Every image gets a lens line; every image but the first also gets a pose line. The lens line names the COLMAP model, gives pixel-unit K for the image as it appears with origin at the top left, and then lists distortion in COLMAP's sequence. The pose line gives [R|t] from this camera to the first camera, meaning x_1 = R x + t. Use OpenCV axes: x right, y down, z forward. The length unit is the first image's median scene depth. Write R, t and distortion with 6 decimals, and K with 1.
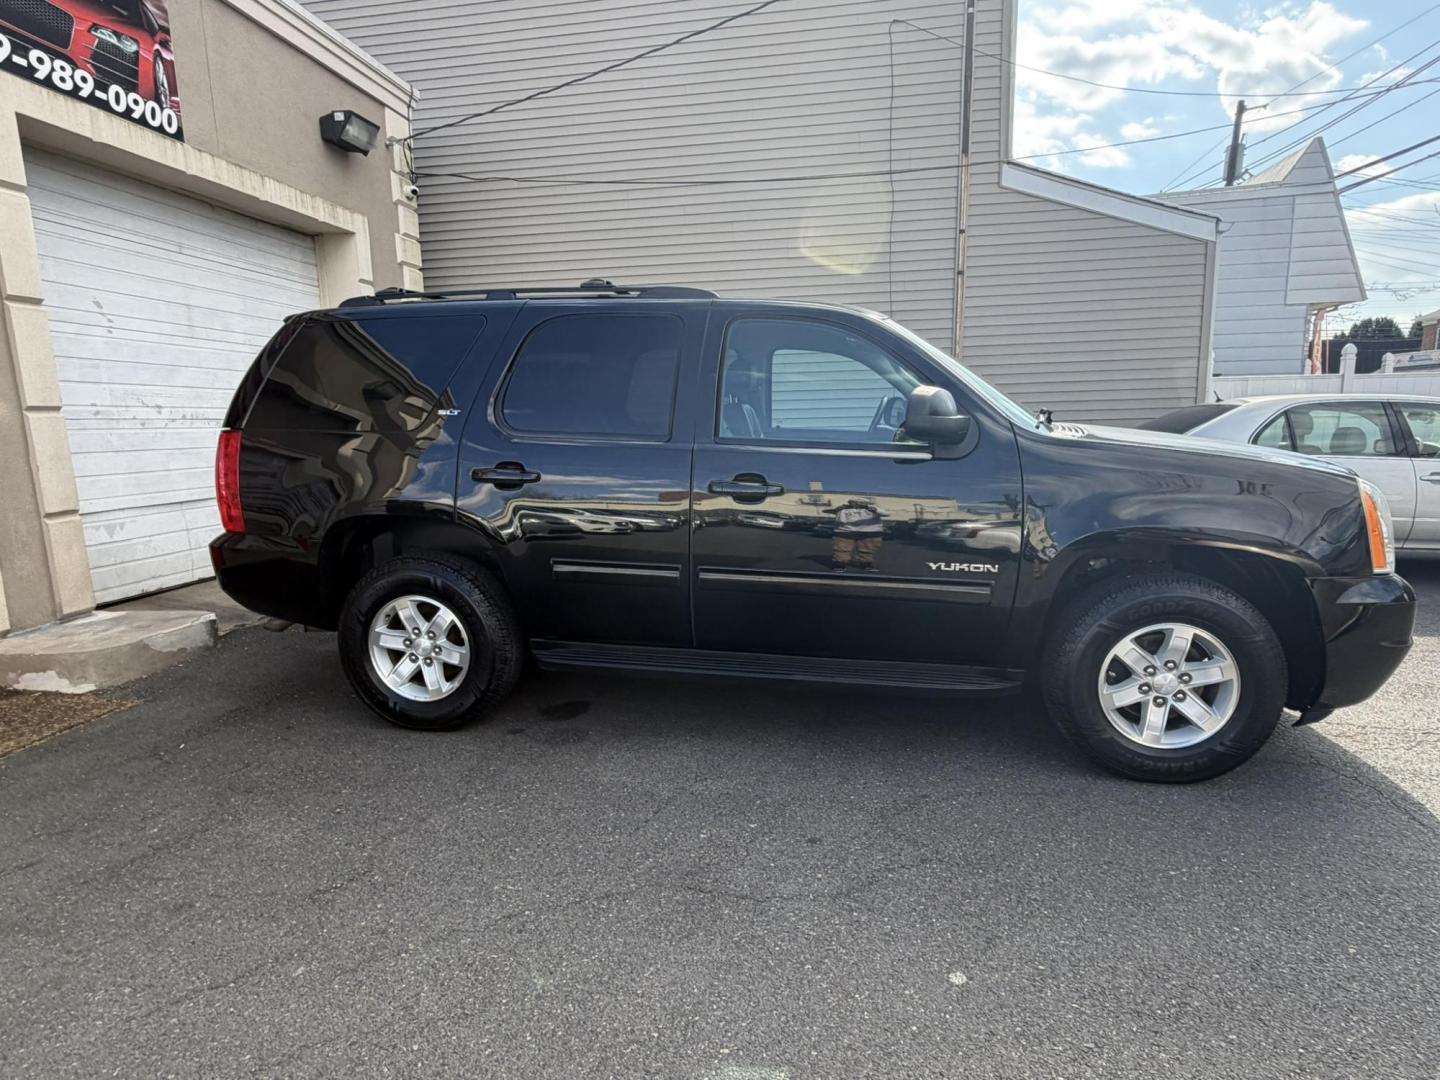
lens RADIAL K [[771.2, 0, 723.8], [0, 771.2, 544.3], [0, 0, 1]] dist [-0.002244, -0.000936]
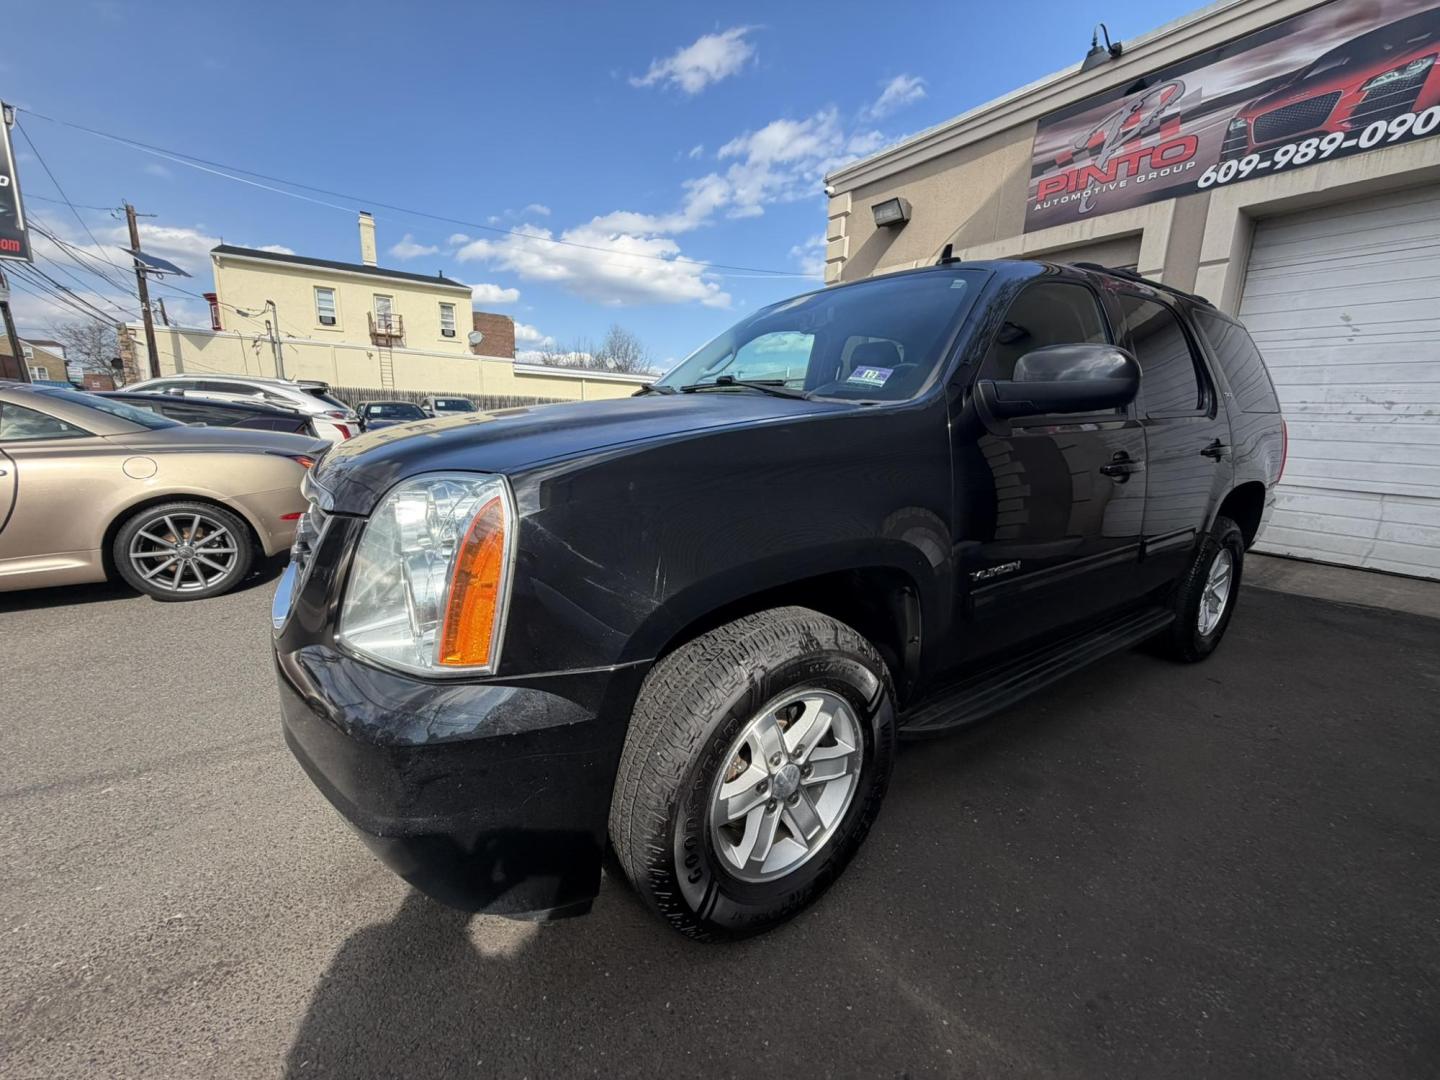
lens RADIAL K [[572.1, 0, 715.9], [0, 572.1, 542.7], [0, 0, 1]] dist [-0.003135, 0.000451]
pose [[-0.710996, 0.145358, -0.688009, 0.620309], [-0.130095, 0.934322, 0.331839, -0.163880], [0.691057, 0.325443, -0.645389, 1.102792]]
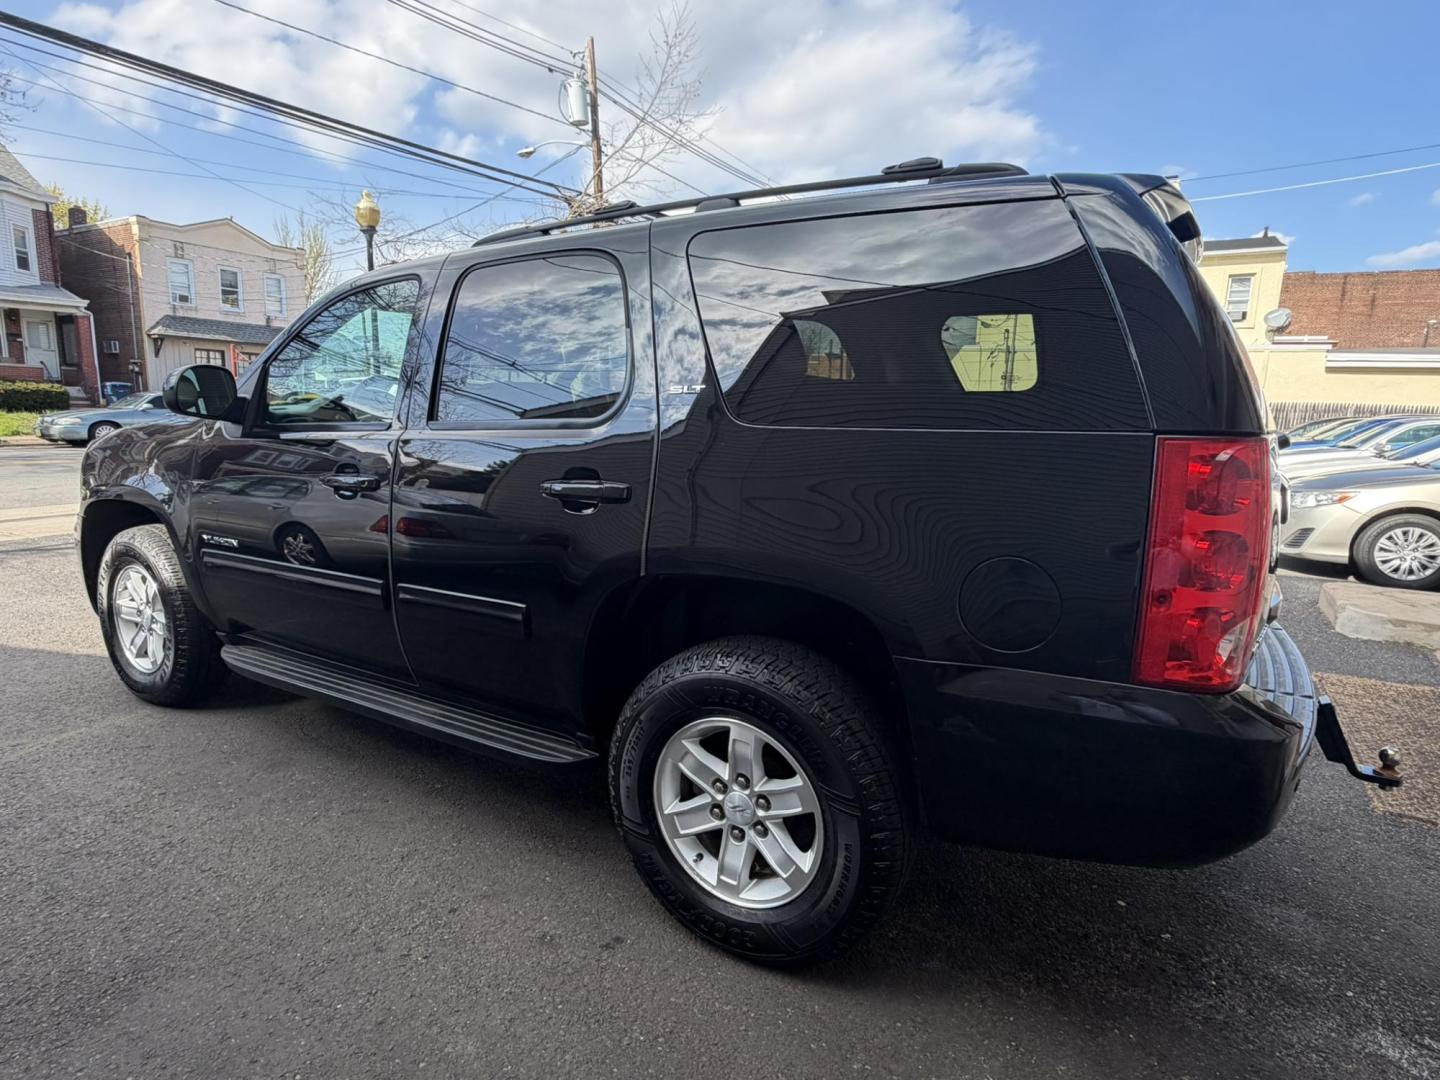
lens RADIAL K [[770.7, 0, 720.1], [0, 770.7, 537.0], [0, 0, 1]] dist [-0.001674, 0.000002]
pose [[-0.938311, -0.065416, 0.339548, -0.393807], [0.046263, 0.949367, 0.310745, -0.272235], [-0.342683, 0.307285, -0.887775, 1.453516]]
